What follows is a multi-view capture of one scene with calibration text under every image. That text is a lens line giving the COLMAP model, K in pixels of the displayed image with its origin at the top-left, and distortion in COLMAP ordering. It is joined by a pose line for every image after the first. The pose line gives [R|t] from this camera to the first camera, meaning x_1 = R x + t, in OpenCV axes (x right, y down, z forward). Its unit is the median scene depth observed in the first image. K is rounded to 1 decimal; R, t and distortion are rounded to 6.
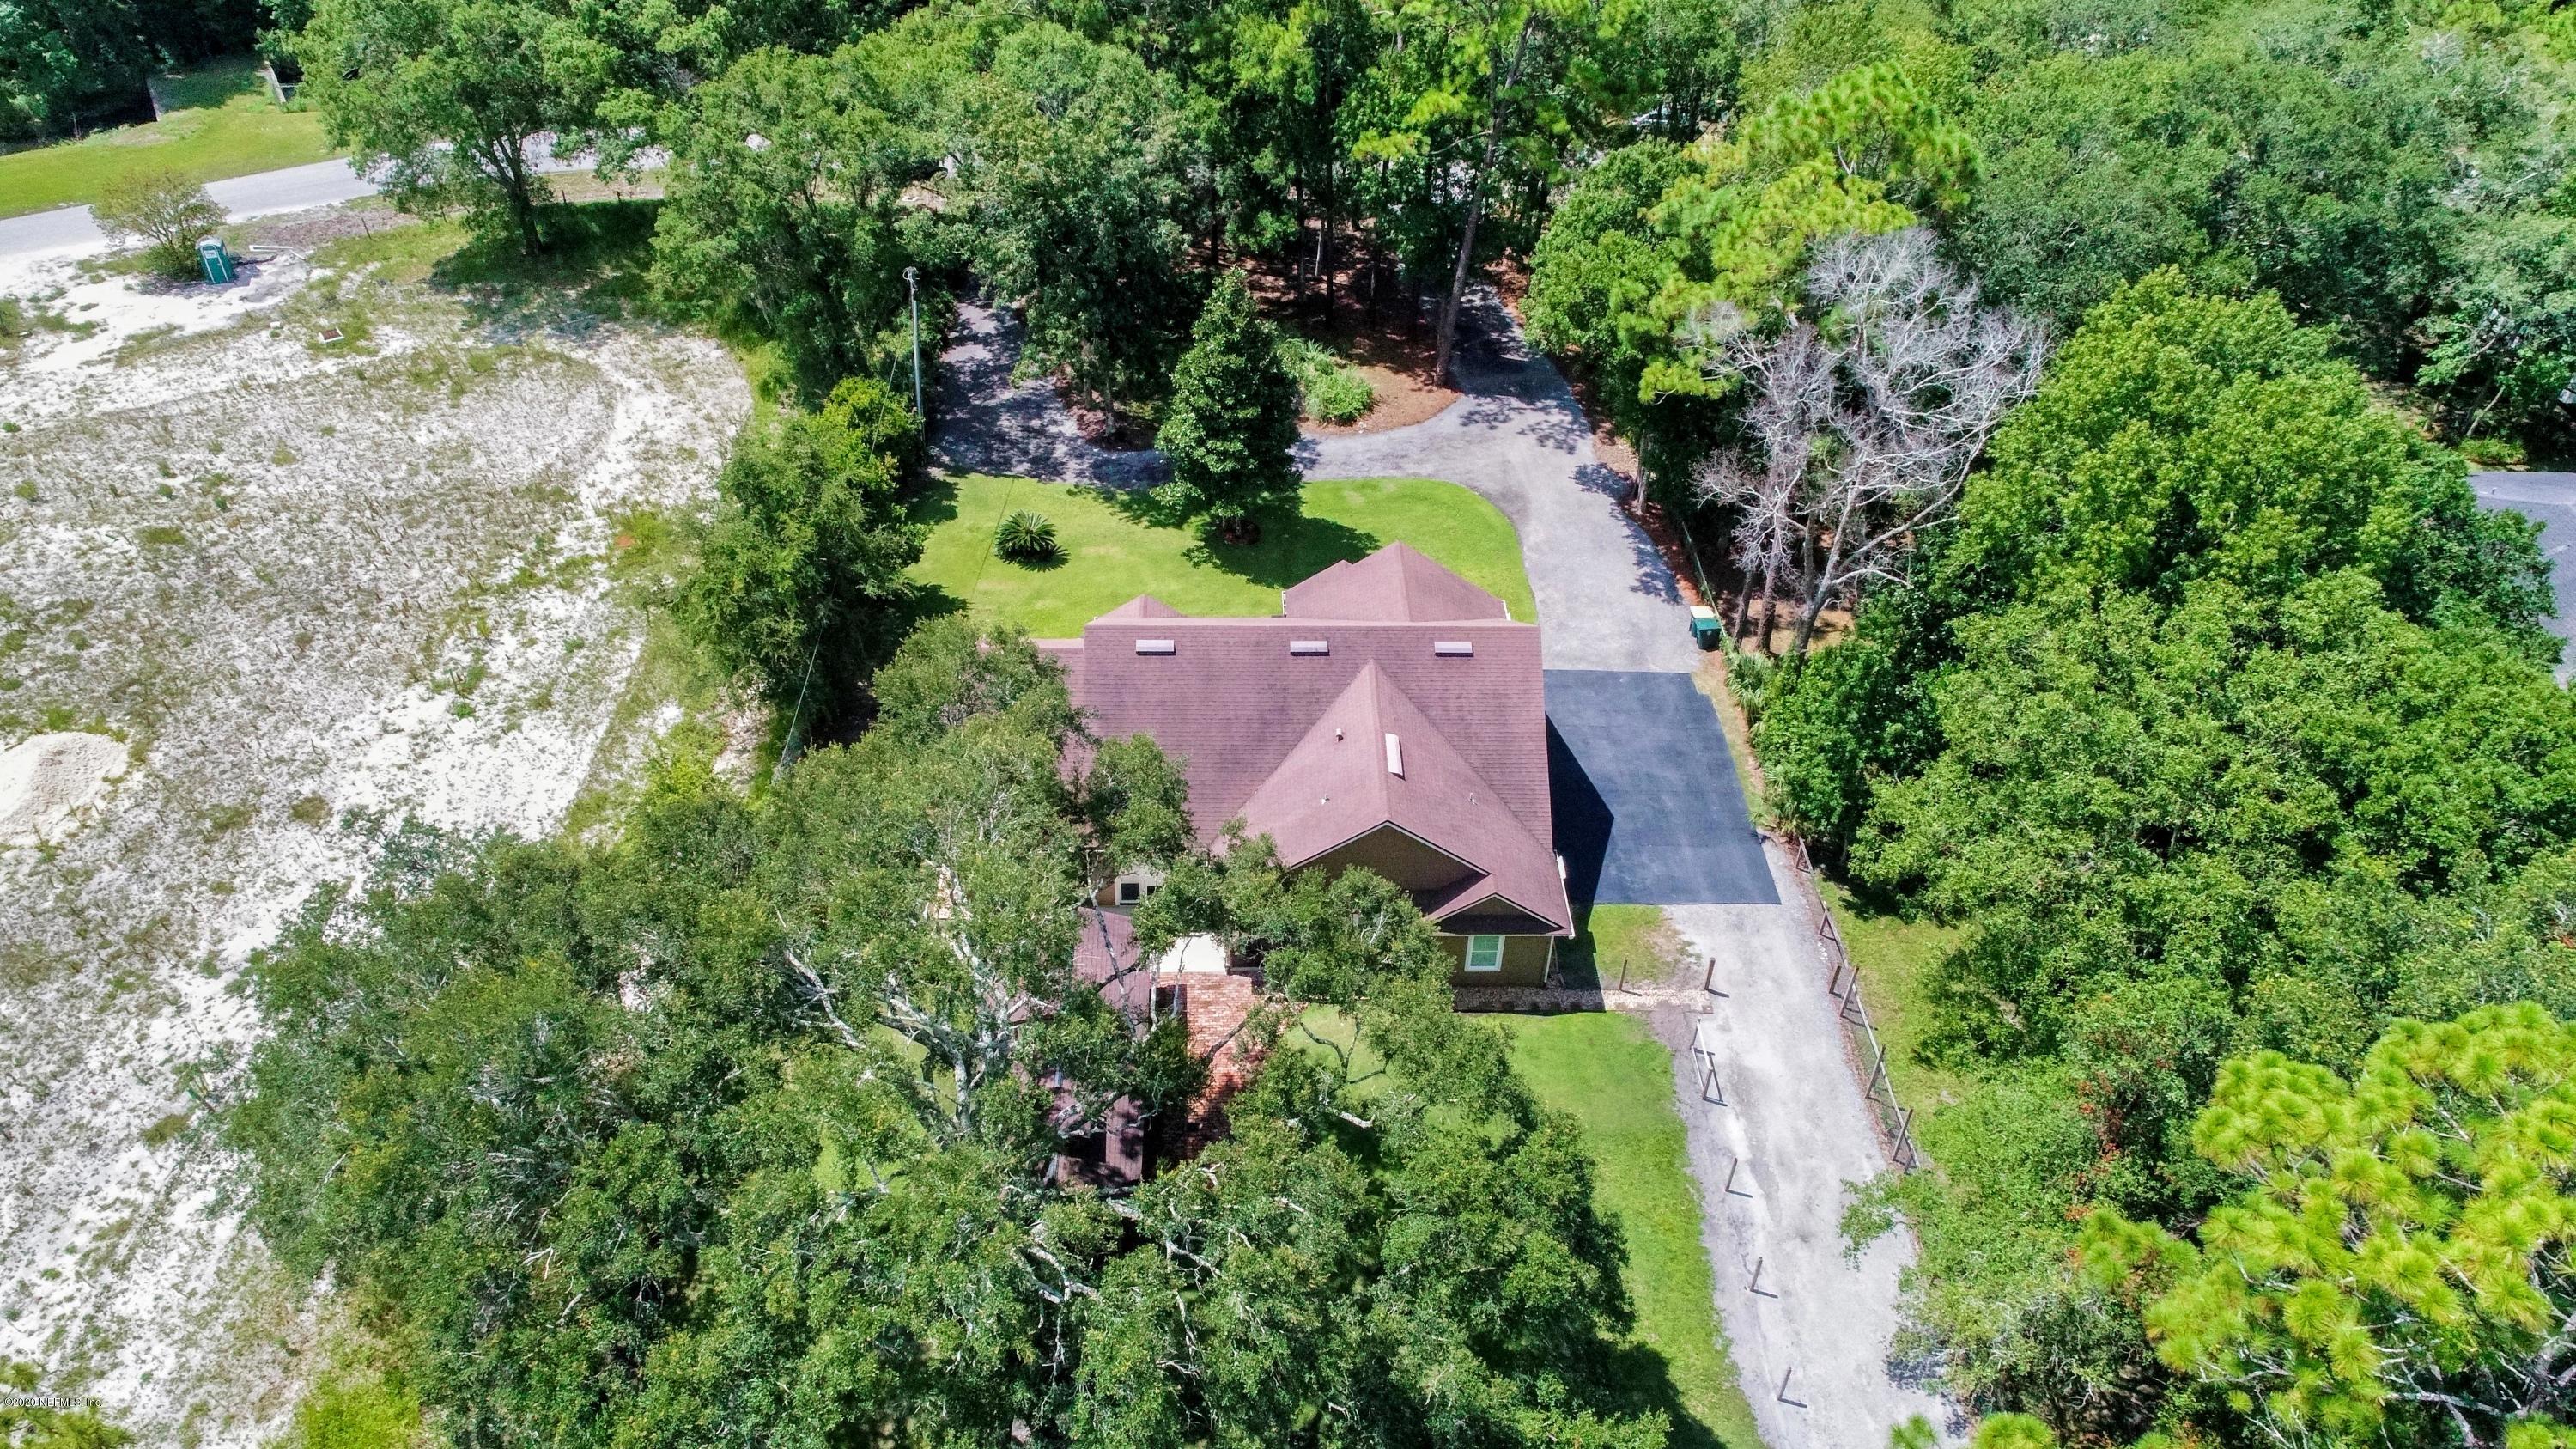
lens RADIAL K [[1728.3, 0, 1277.4], [0, 1728.3, 721.5], [0, 0, 1]] dist [-0.004155, 0.000849]
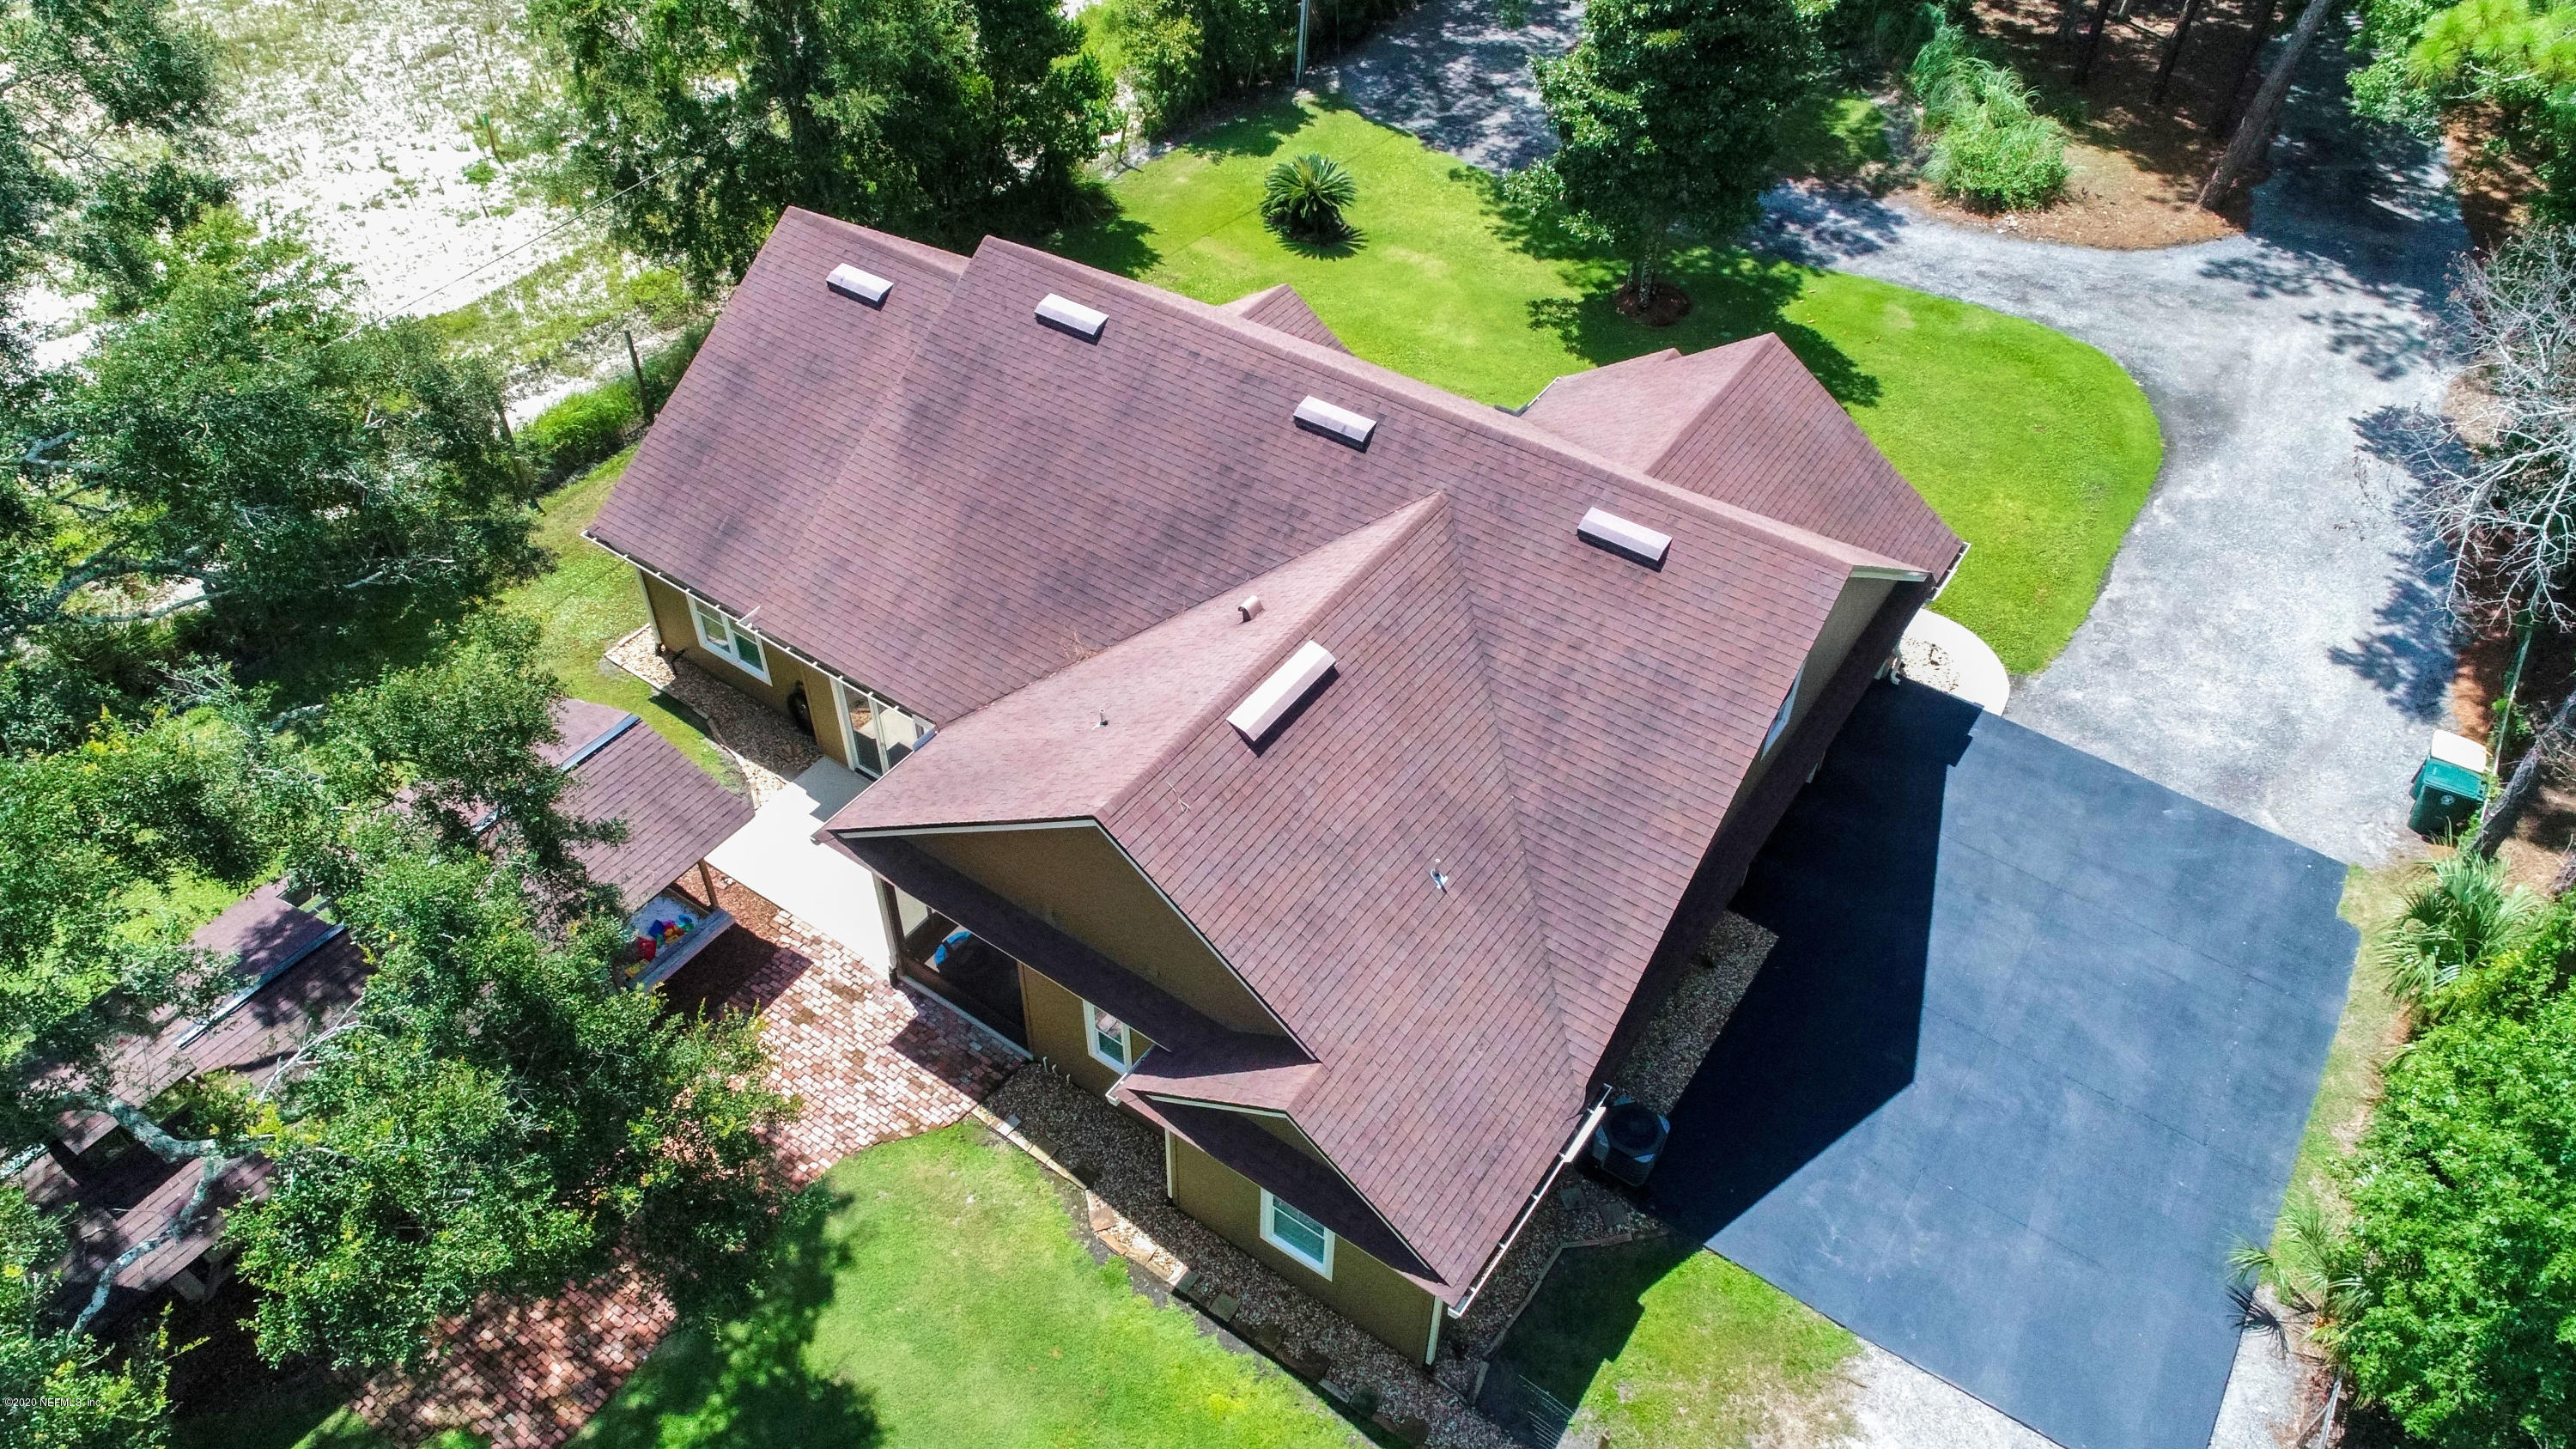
lens RADIAL K [[1728.3, 0, 1279.9], [0, 1728.3, 720.6], [0, 0, 1]] dist [-0.004155, 0.000849]
pose [[0.812674, 0.395890, -0.427589, 0.191715], [-0.367044, 0.917691, 0.152057, -0.028549], [0.452593, 0.033371, 0.891093, 0.495220]]
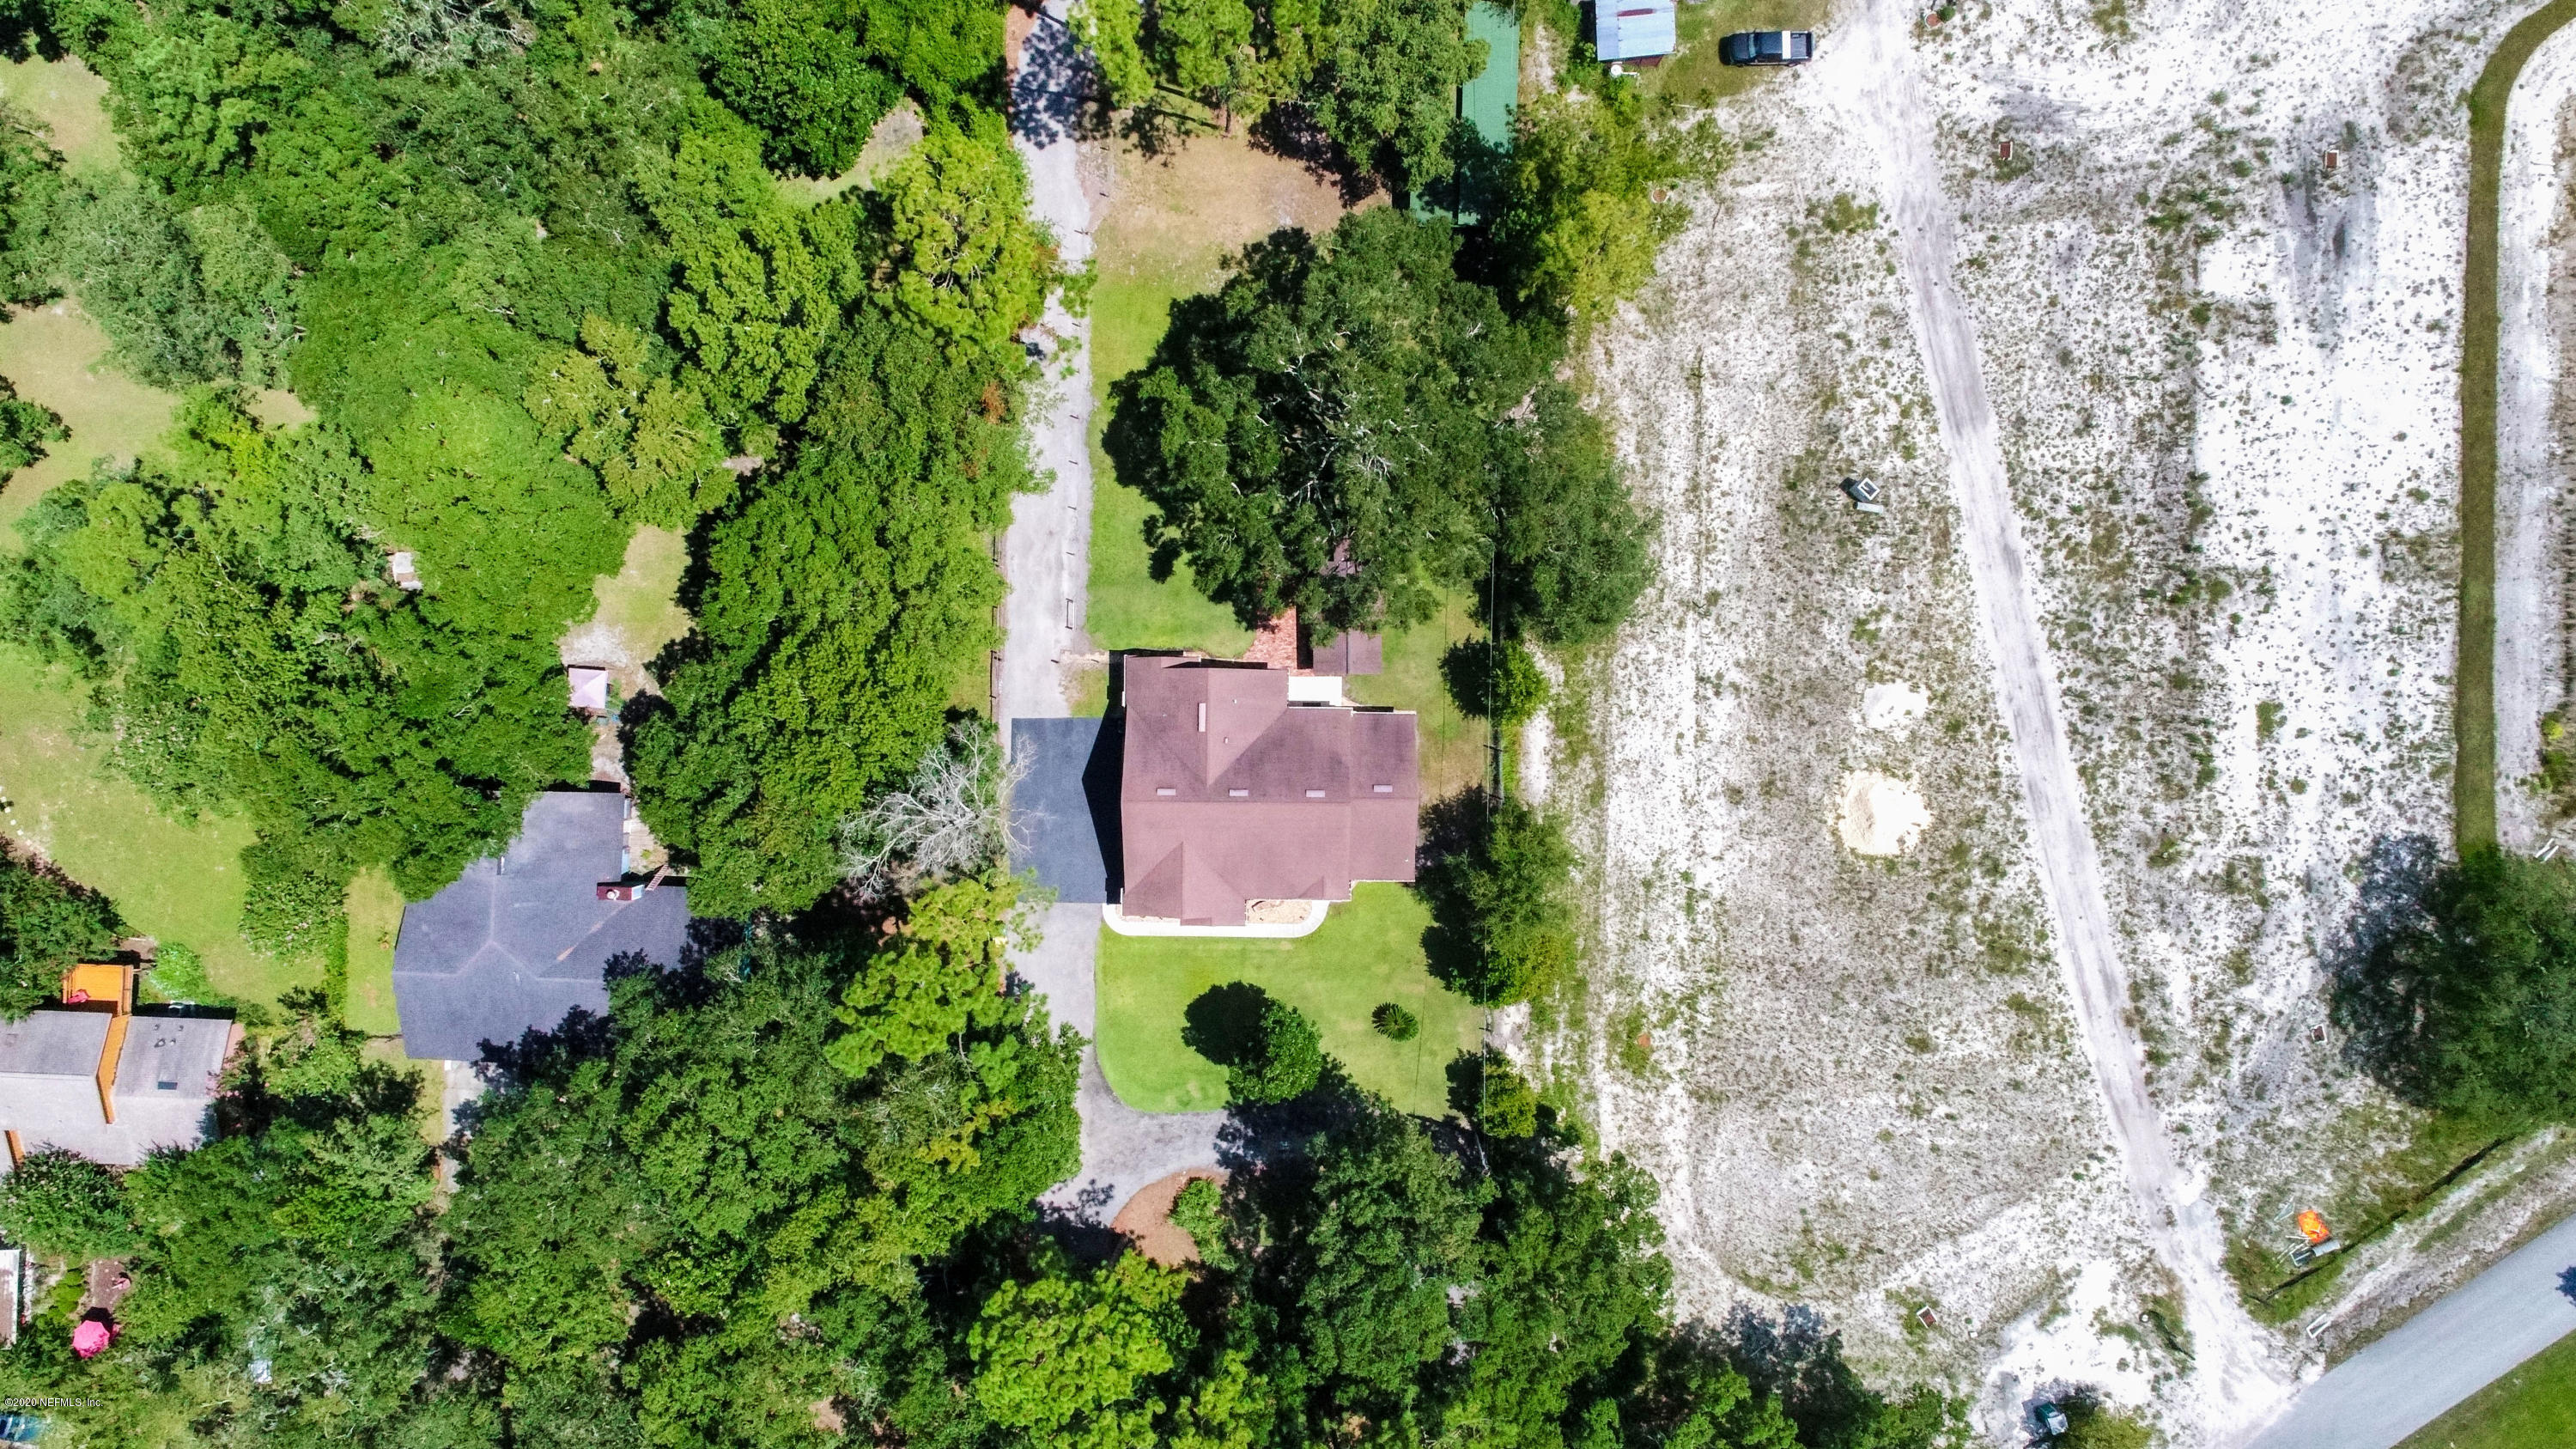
lens RADIAL K [[1728.3, 0, 1281.9], [0, 1728.3, 715.7], [0, 0, 1]] dist [-0.004155, 0.000849]
pose [[-0.998750, -0.029399, -0.040419, 0.043391], [-0.013047, -0.627311, 0.778659, -1.287229], [-0.048248, 0.778213, 0.626144, -0.270527]]
